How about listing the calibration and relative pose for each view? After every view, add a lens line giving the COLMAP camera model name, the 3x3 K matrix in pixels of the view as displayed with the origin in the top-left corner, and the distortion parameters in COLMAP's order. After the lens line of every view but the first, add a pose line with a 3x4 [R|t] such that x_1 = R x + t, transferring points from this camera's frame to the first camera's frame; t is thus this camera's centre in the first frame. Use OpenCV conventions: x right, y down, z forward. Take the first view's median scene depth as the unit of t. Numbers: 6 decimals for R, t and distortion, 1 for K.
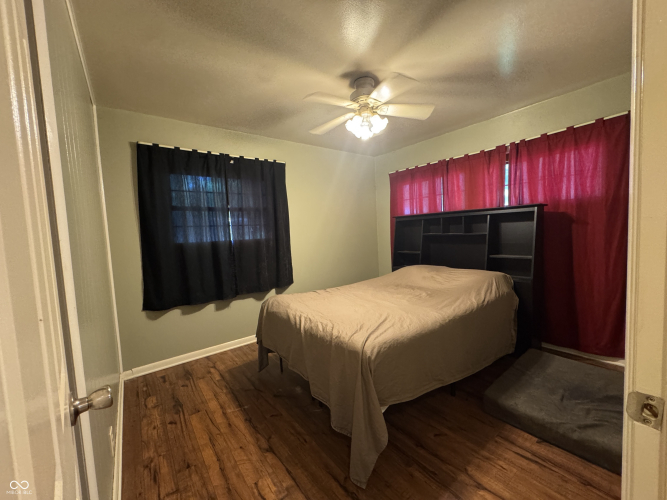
lens RADIAL K [[267.8, 0, 333.5], [0, 267.8, 250.0], [0, 0, 1]] dist [-0.003301, 0.000087]
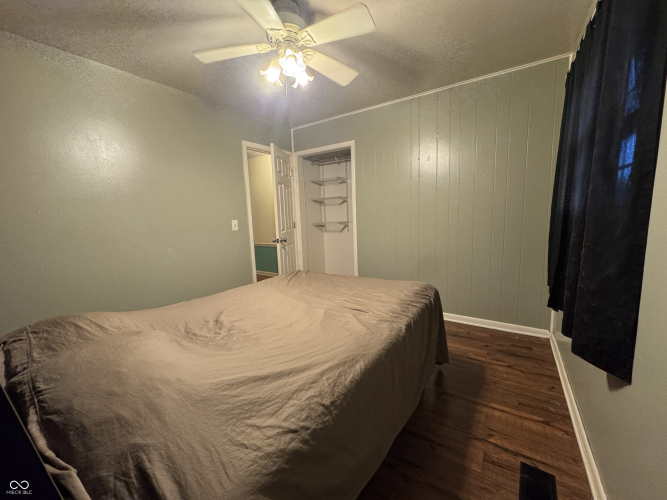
lens RADIAL K [[267.8, 0, 333.5], [0, 267.8, 250.0], [0, 0, 1]] dist [-0.003301, 0.000087]
pose [[-0.937992, 0.134597, -0.319459, 0.264184], [0.063969, 0.972924, 0.222095, -0.121530], [0.340703, 0.187888, -0.921205, 1.492540]]
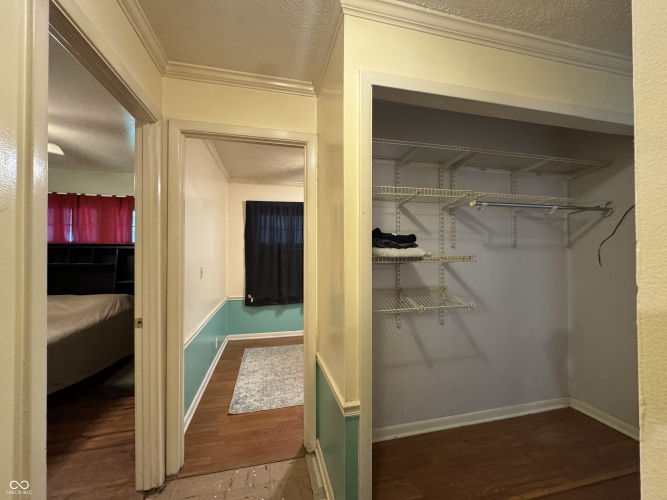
lens RADIAL K [[267.8, 0, 333.5], [0, 267.8, 250.0], [0, 0, 1]] dist [-0.003301, 0.000087]
pose [[0.409967, 0.052642, 0.910580, -0.140762], [0.043558, 0.996064, -0.077194, 0.012633], [-0.911060, 0.071310, 0.406060, -0.419575]]
